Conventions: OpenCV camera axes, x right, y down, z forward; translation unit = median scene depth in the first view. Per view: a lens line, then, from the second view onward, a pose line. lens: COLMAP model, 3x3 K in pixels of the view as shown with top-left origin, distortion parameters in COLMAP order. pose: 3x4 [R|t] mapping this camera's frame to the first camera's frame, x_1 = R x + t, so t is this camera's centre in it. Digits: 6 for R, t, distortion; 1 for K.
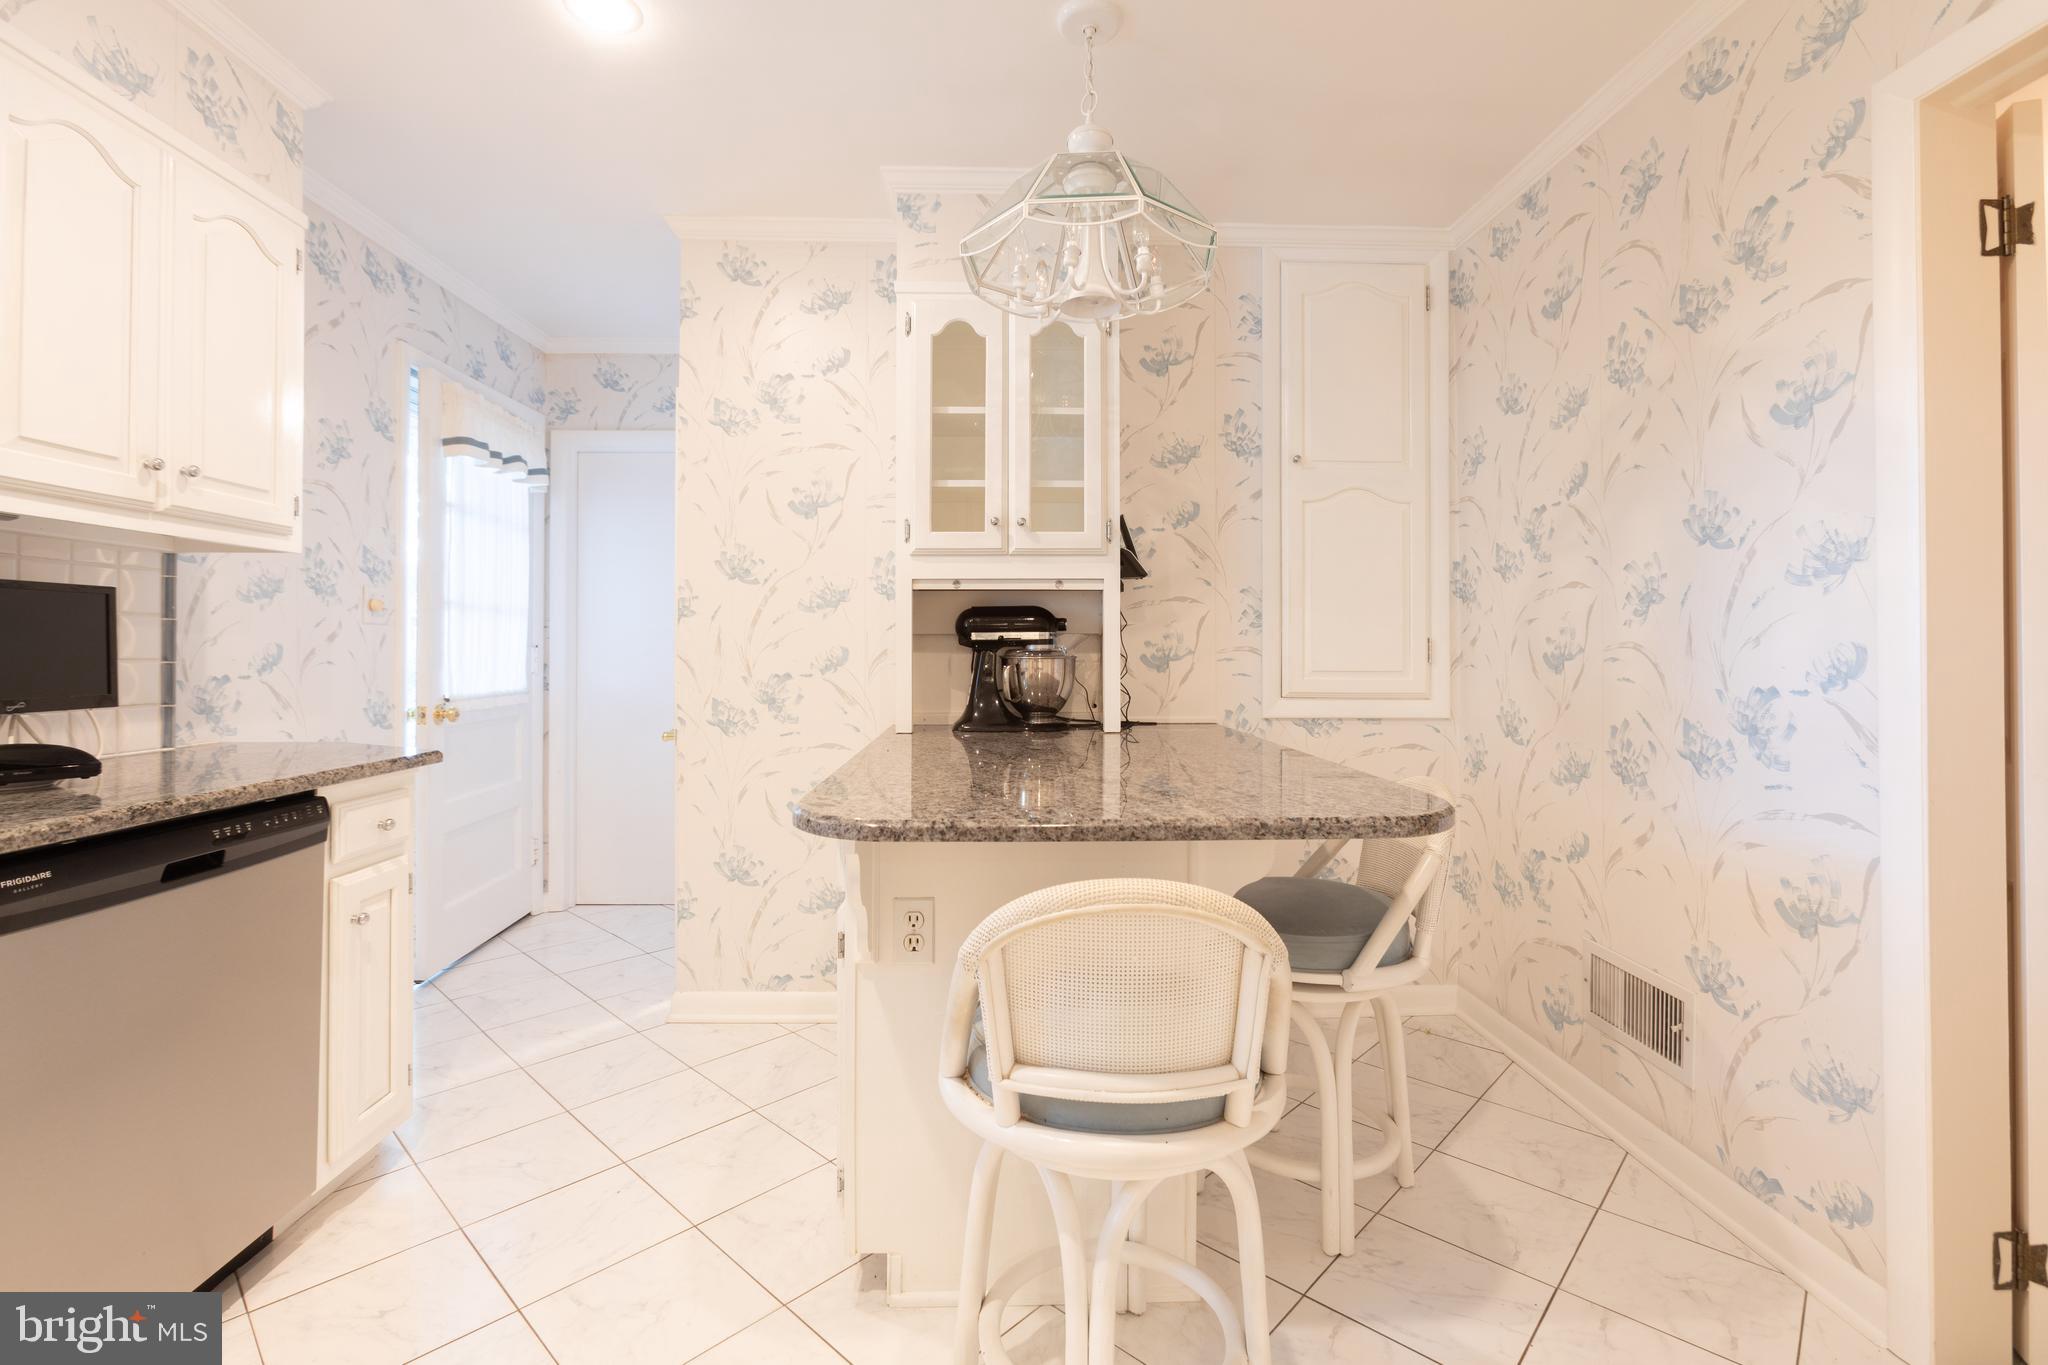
lens RADIAL K [[909.7, 0, 1018.1], [0, 909.7, 640.2], [0, 0, 1]] dist [-0.000757, -0.000216]
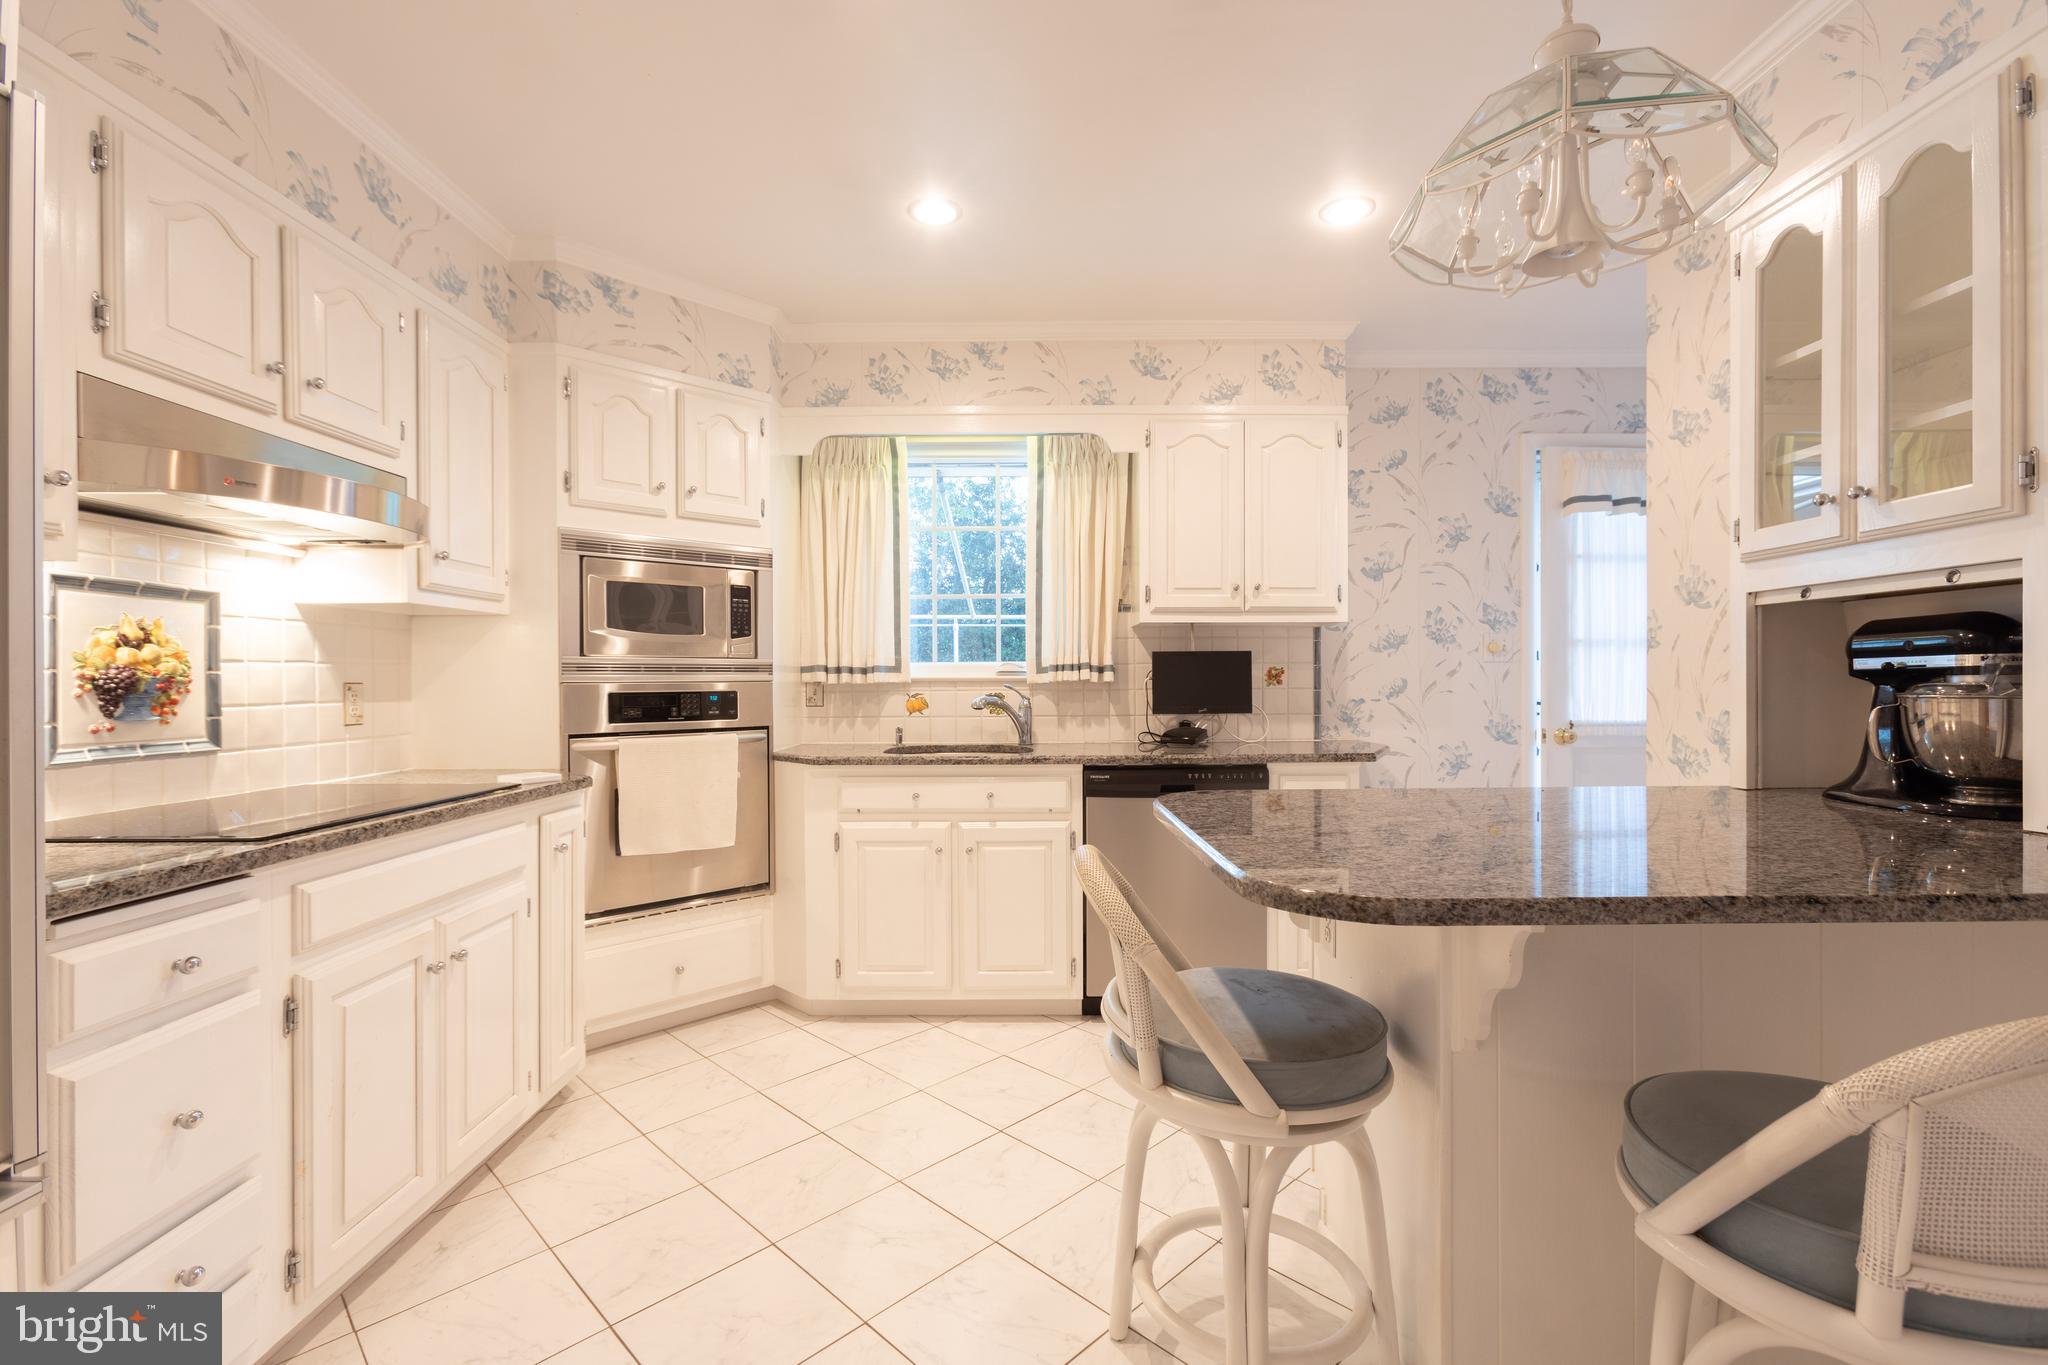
lens RADIAL K [[891.9, 0, 1024.0], [0, 891.9, 682.5], [0, 0, 1]] dist [-0.000630, 0.000312]
pose [[-0.016414, 0.001396, -0.999864, 0.609938], [0.014776, 0.999890, 0.001154, -0.000410], [0.999756, -0.014755, -0.016432, 0.367606]]
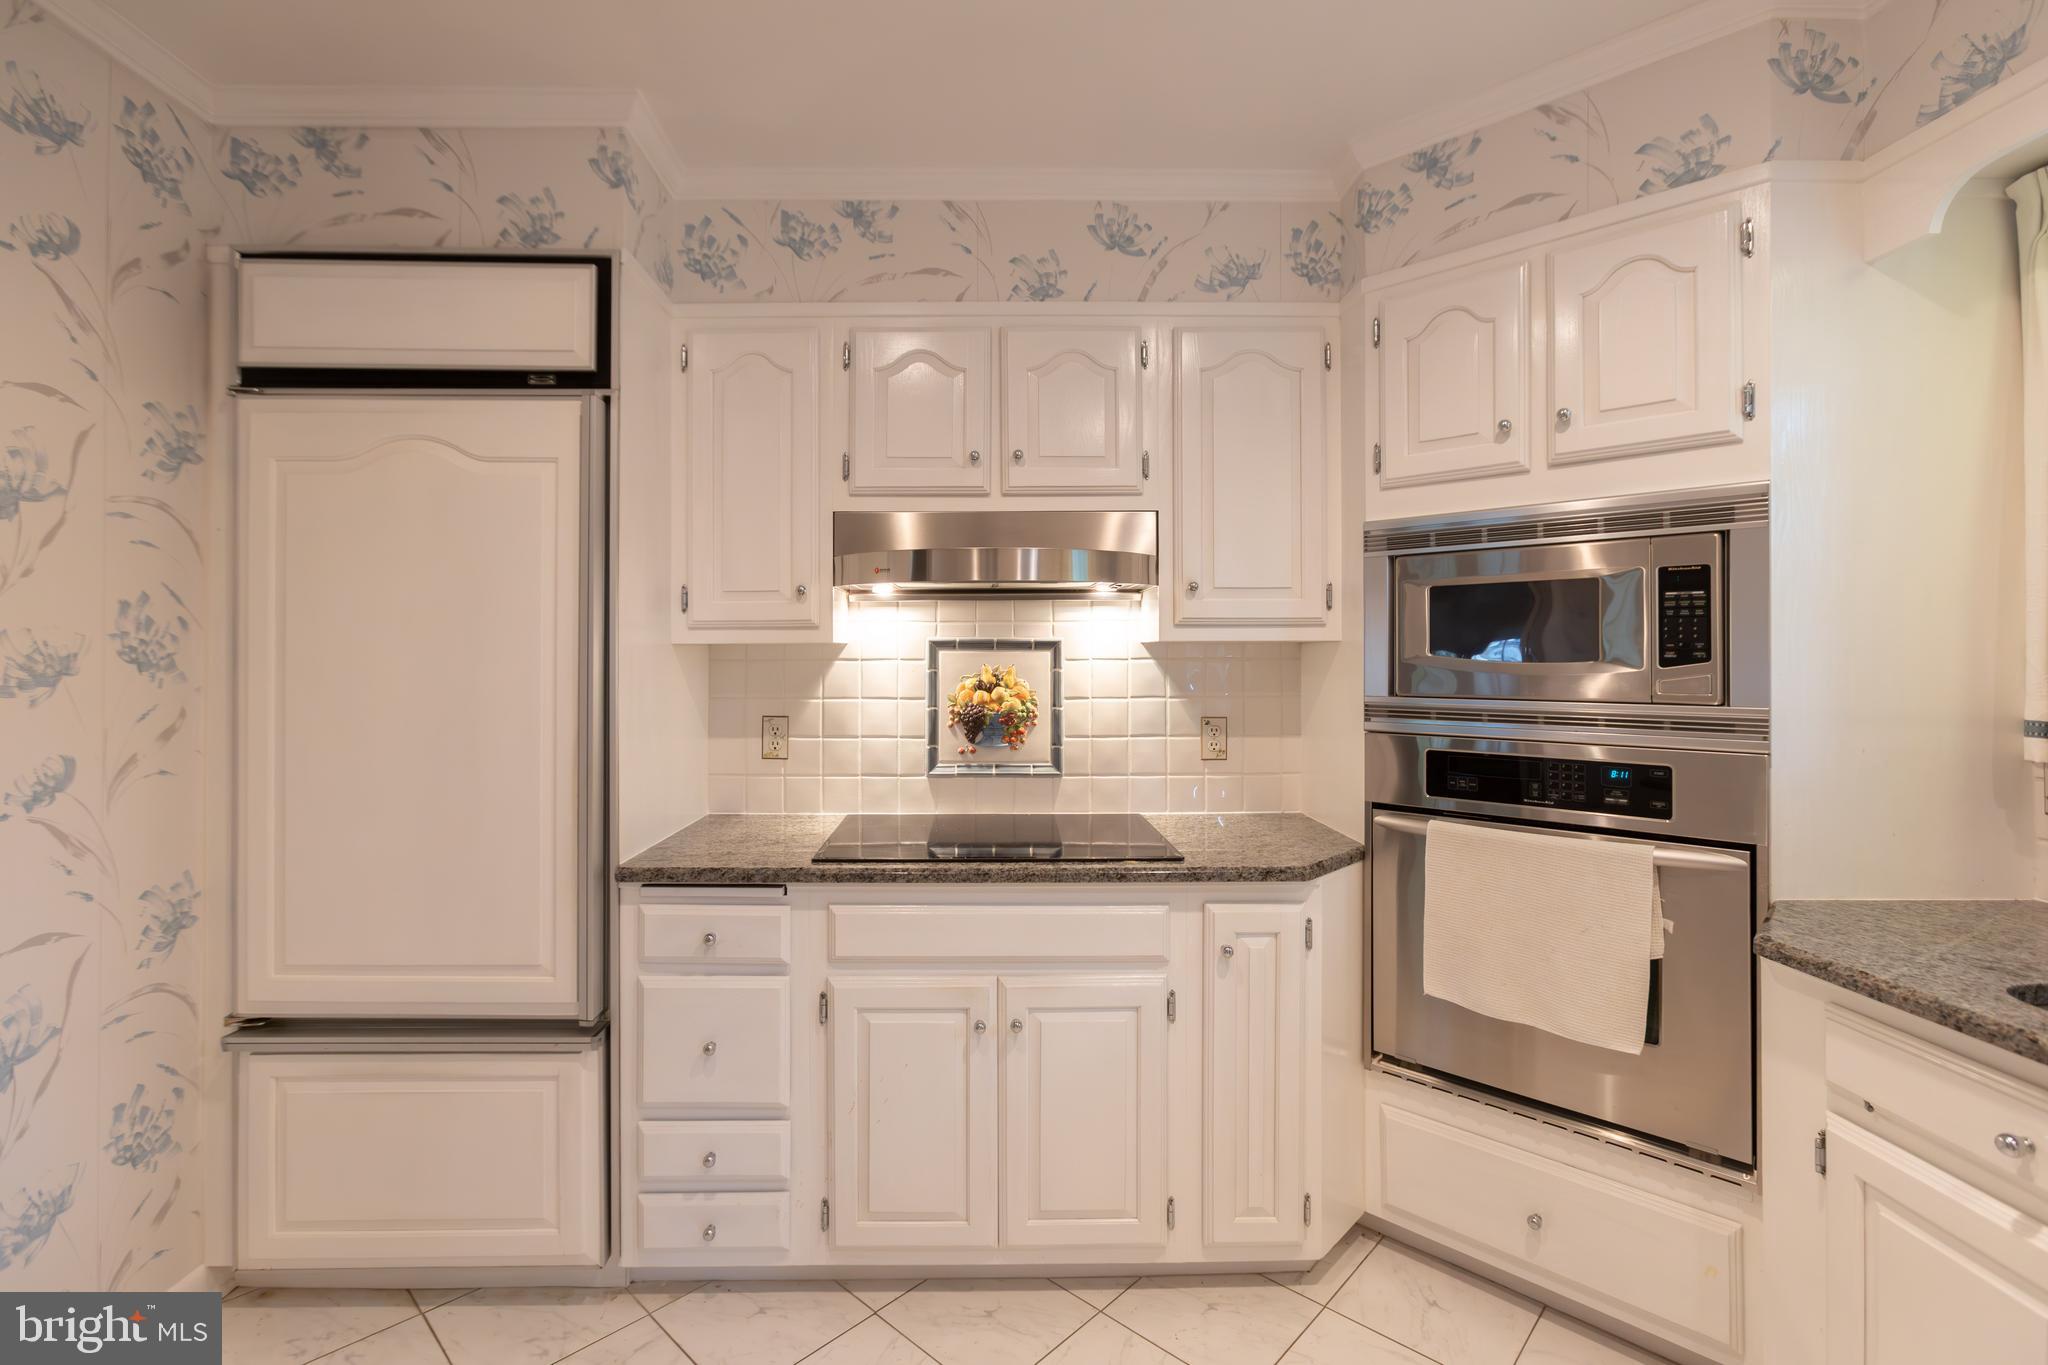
lens RADIAL K [[927.3, 0, 999.2], [0, 927.3, 648.2], [0, 0, 1]] dist [0.000598, 0.000915]
pose [[-0.999999, -0.001438, -0.000948, -0.058050], [-0.001420, 0.999822, -0.018819, -0.059894], [0.000975, -0.018818, -0.999822, 0.603835]]
